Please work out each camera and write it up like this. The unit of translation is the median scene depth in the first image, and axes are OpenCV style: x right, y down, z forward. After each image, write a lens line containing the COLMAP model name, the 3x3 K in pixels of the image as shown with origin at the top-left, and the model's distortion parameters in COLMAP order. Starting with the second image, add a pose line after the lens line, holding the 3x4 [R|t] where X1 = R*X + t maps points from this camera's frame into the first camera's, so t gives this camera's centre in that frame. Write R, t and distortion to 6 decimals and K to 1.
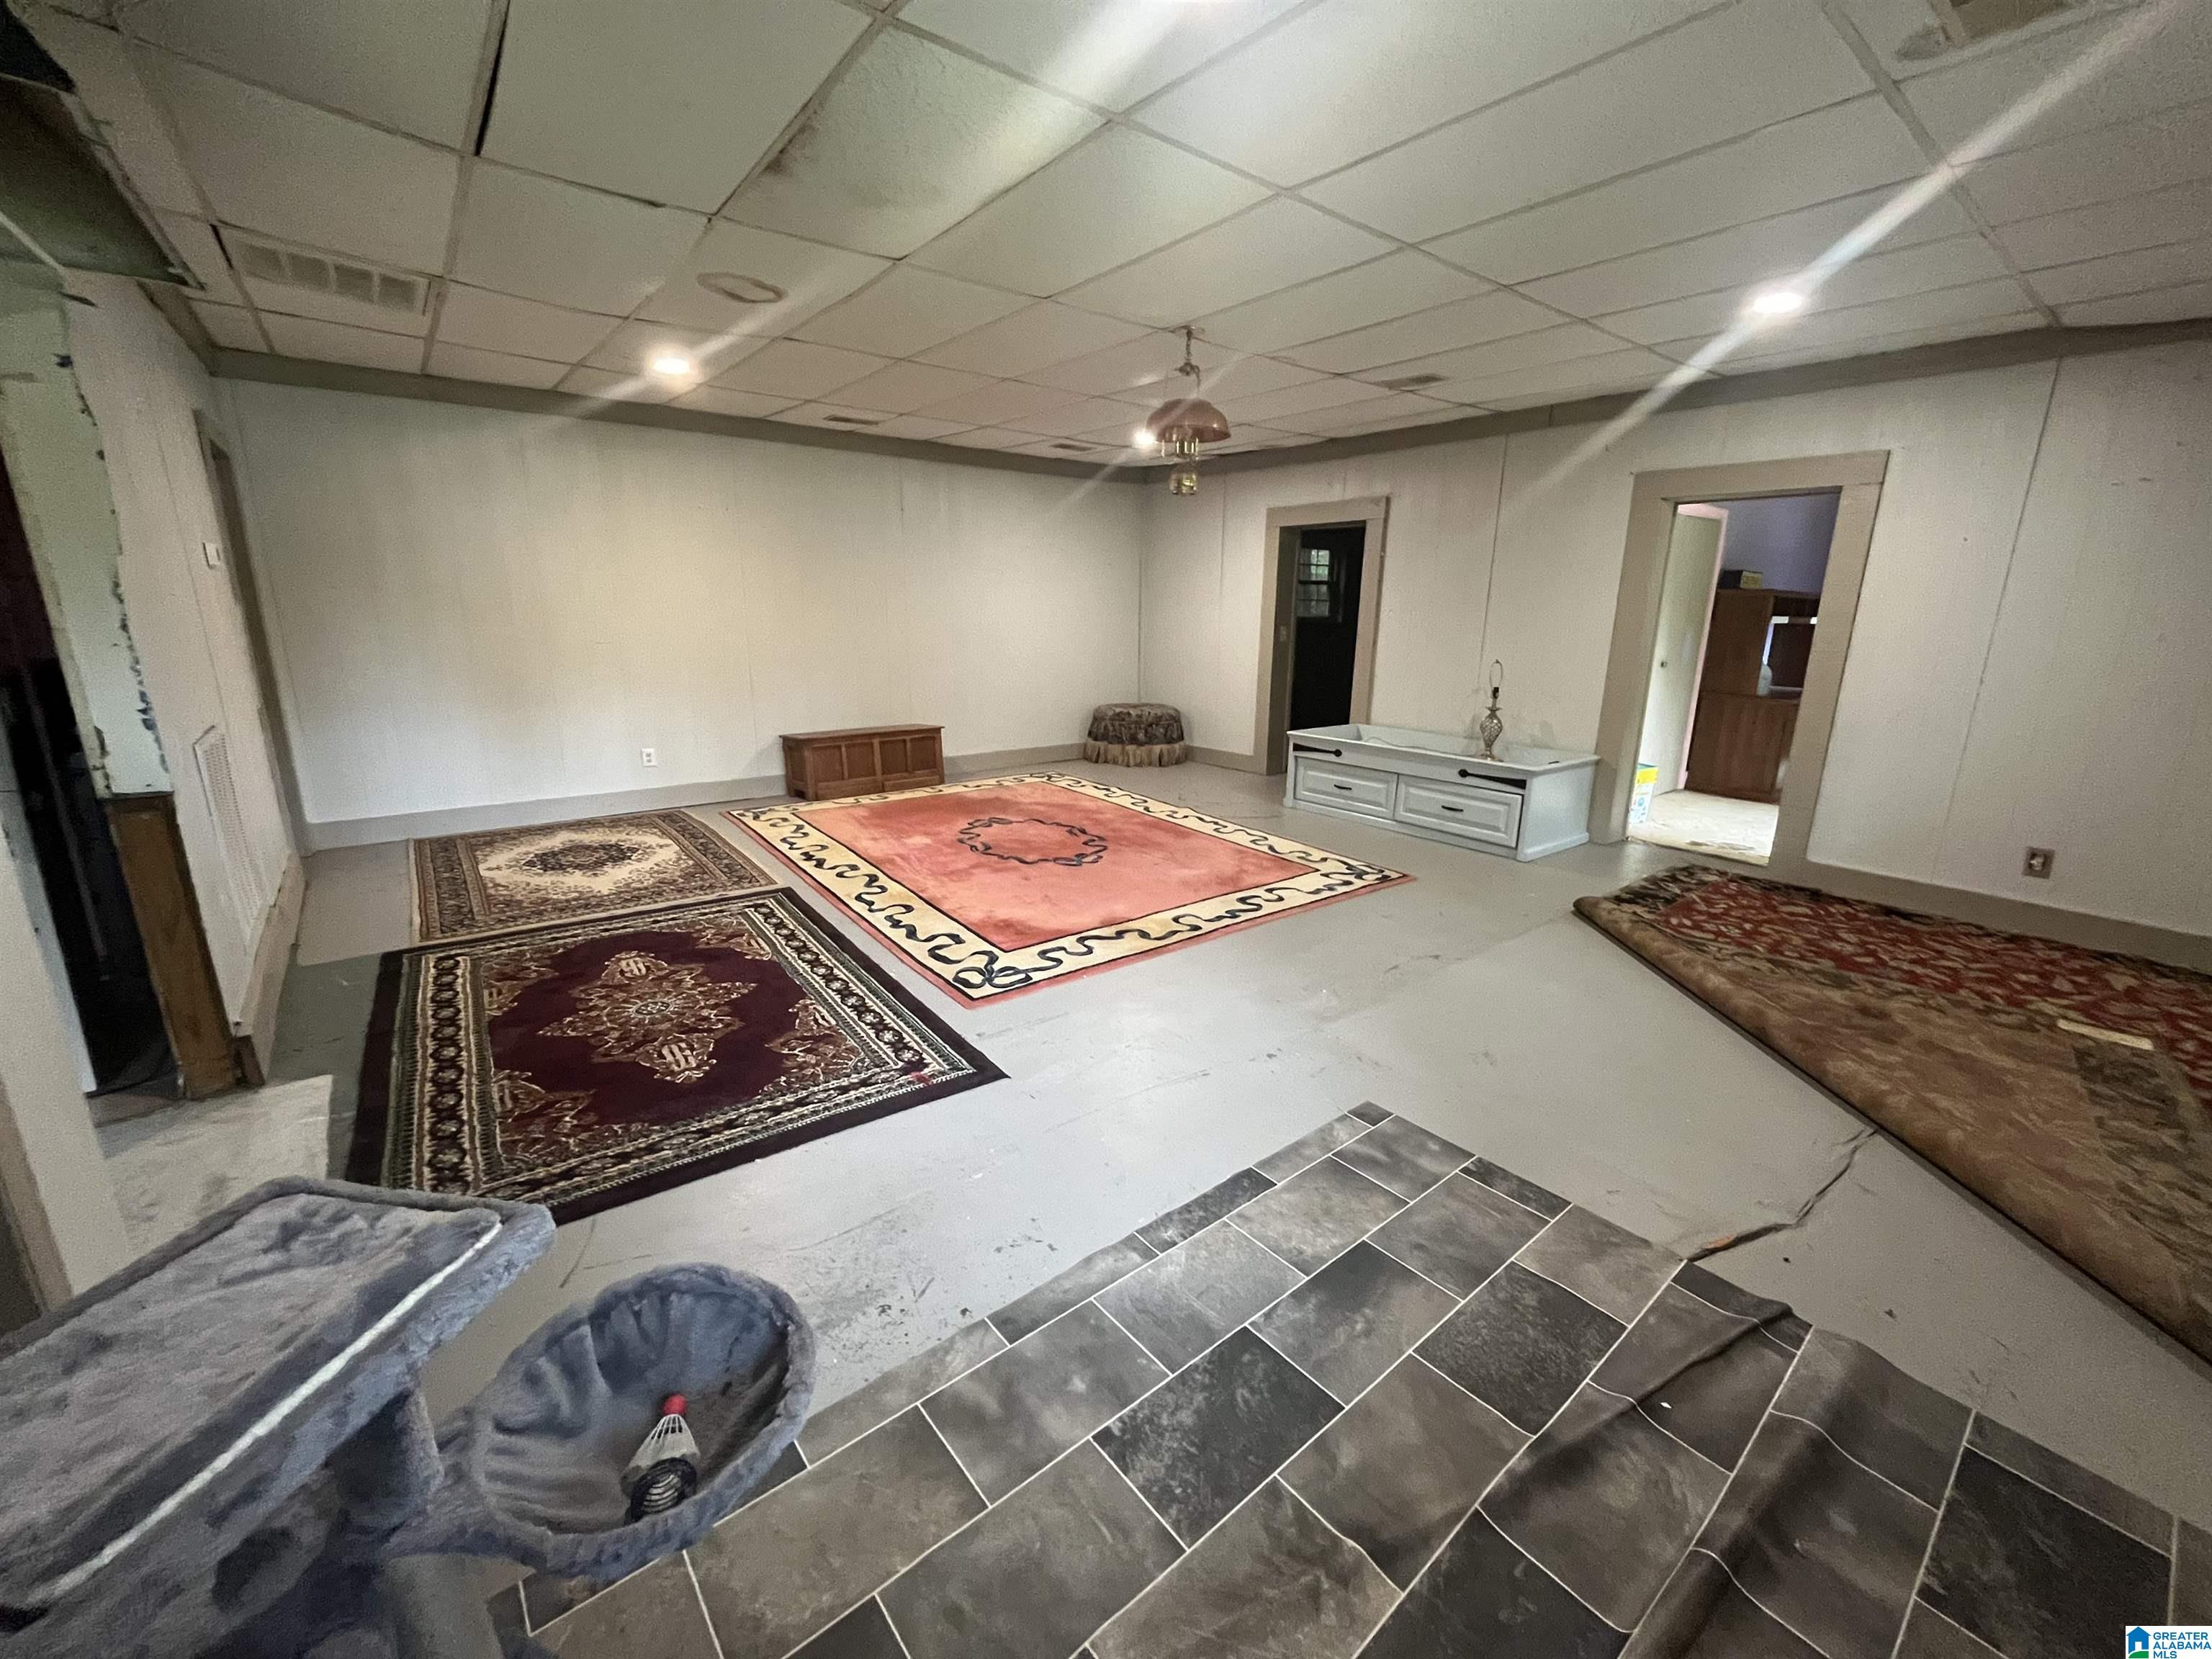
lens RADIAL K [[892.2, 0, 1102.7], [0, 892.2, 824.8], [0, 0, 1]] dist [-0.002766, -0.000385]
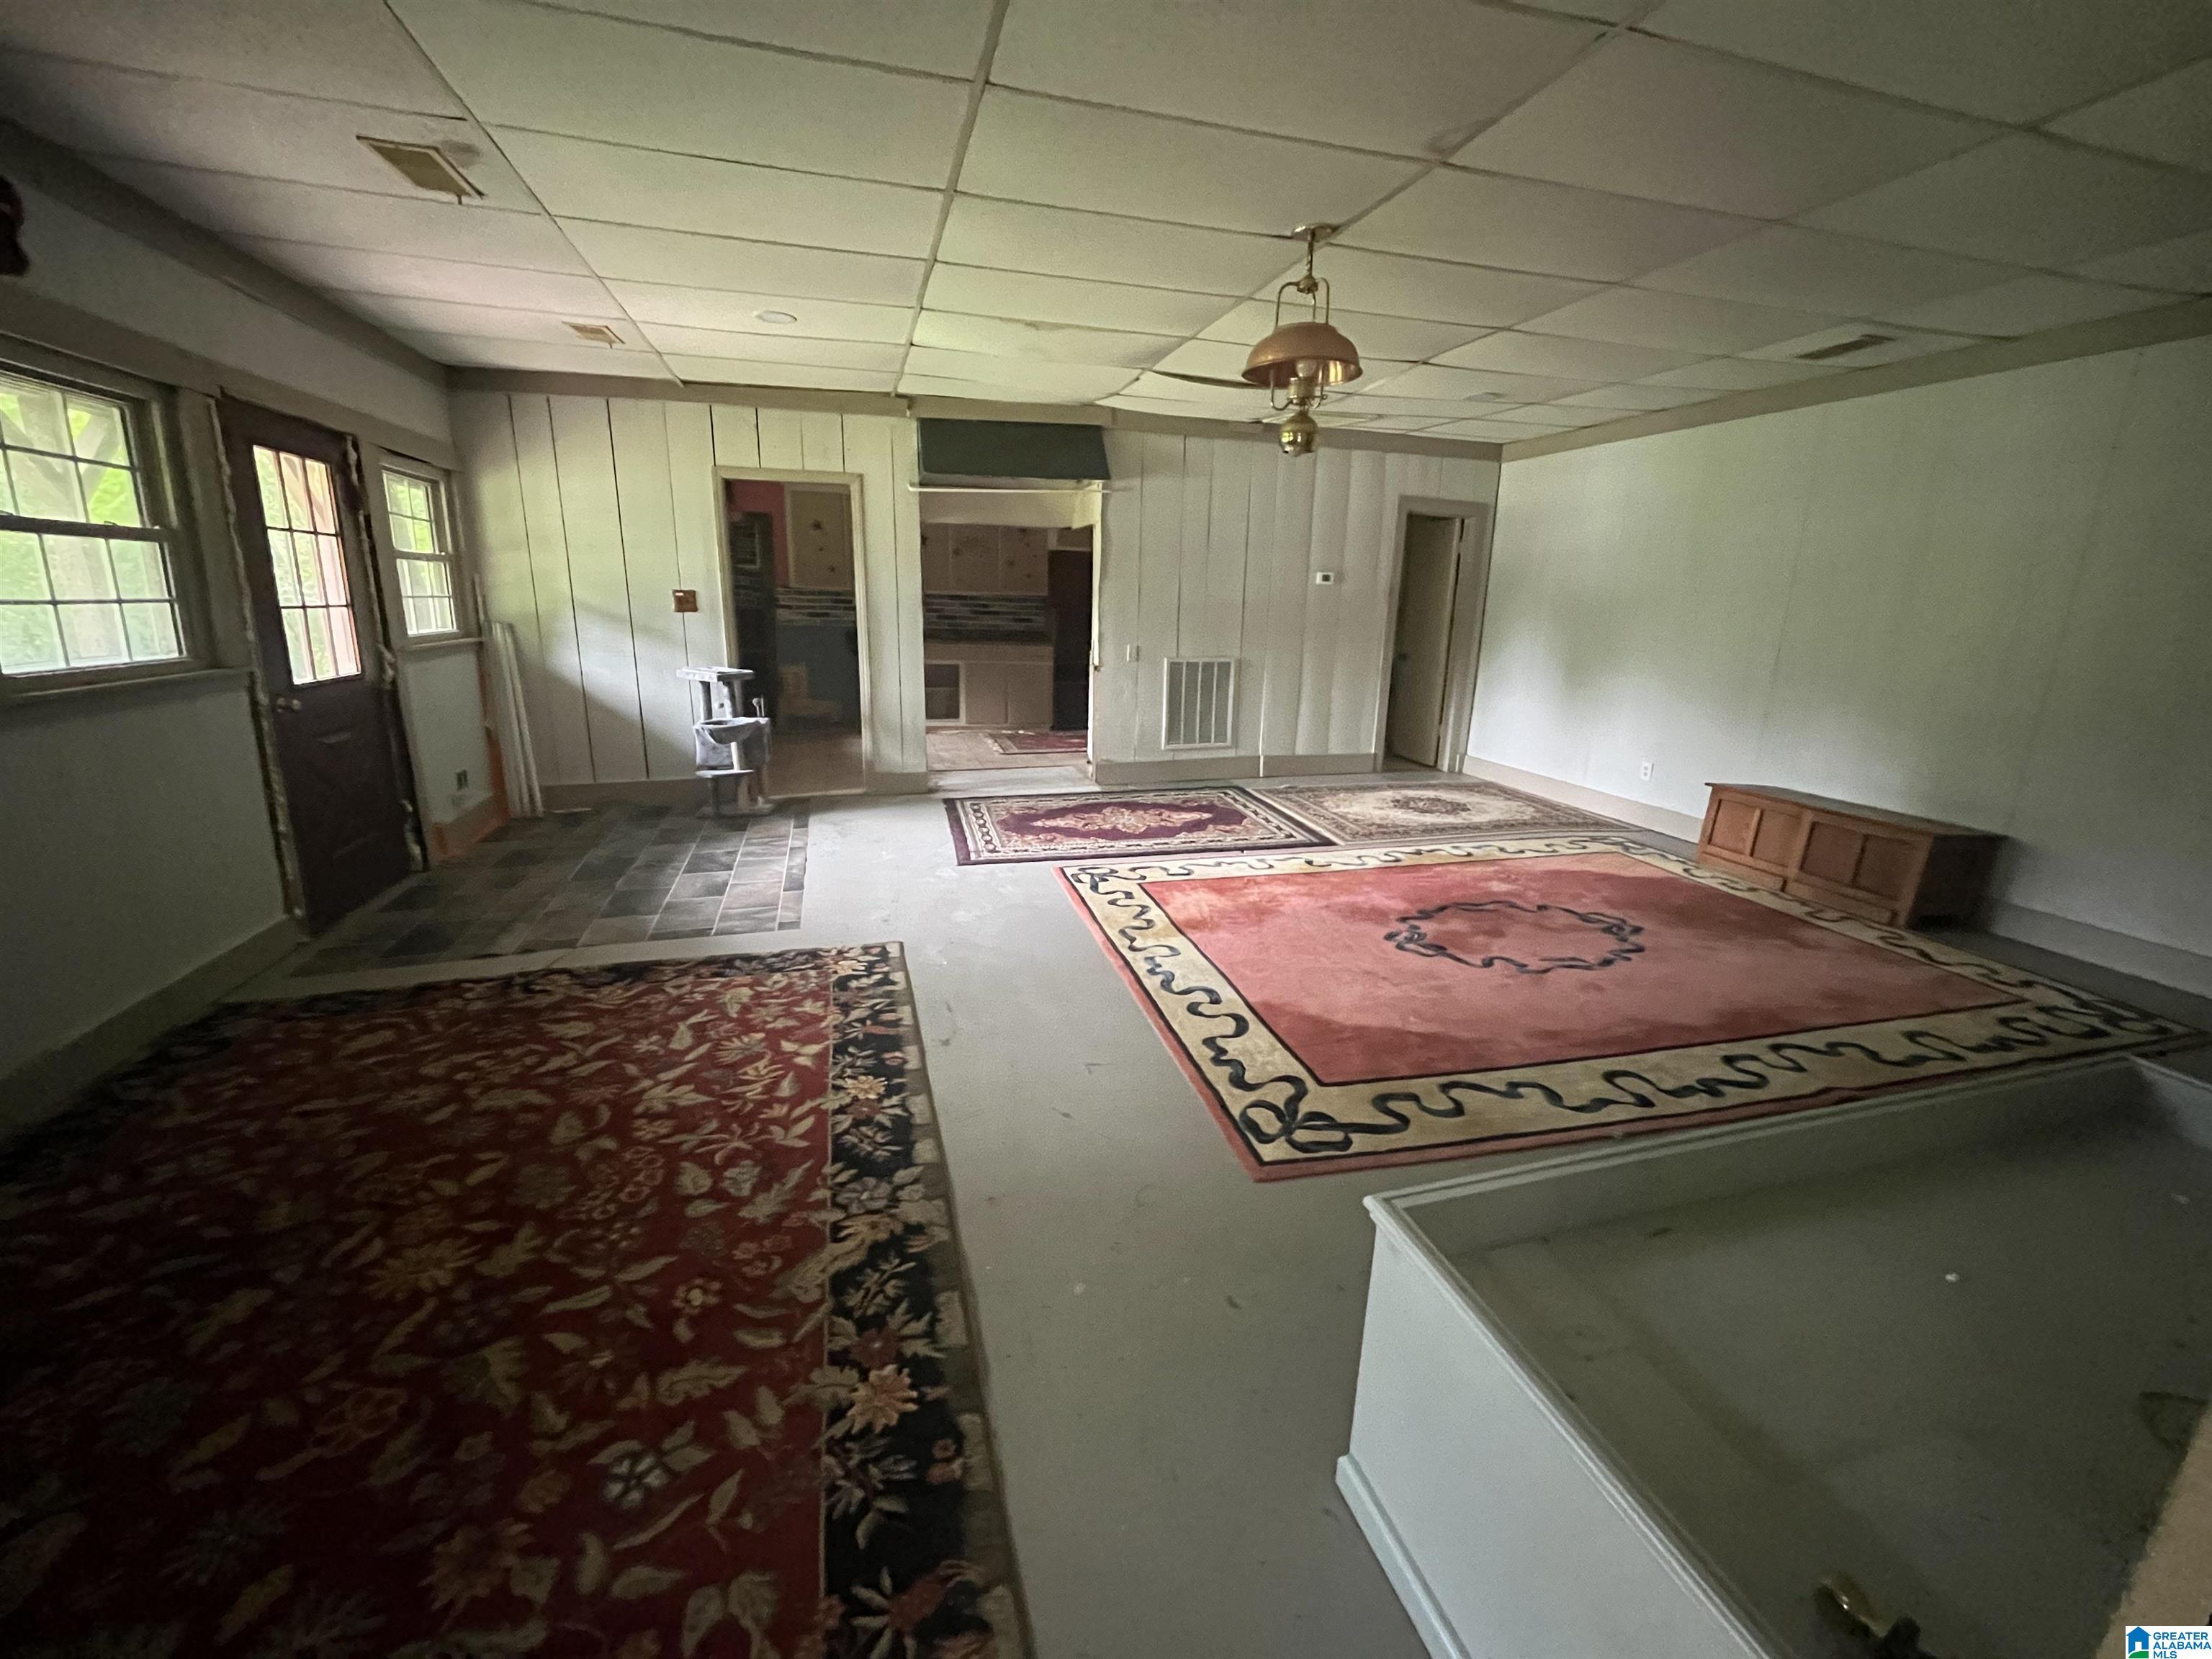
lens RADIAL K [[892.2, 0, 1102.3], [0, 892.2, 815.1], [0, 0, 1]] dist [-0.002766, -0.000385]
pose [[-0.381465, 0.205417, -0.901270, 0.944970], [-0.249892, 0.915778, 0.314491, -0.298573], [0.889965, 0.345187, -0.298006, 1.241070]]
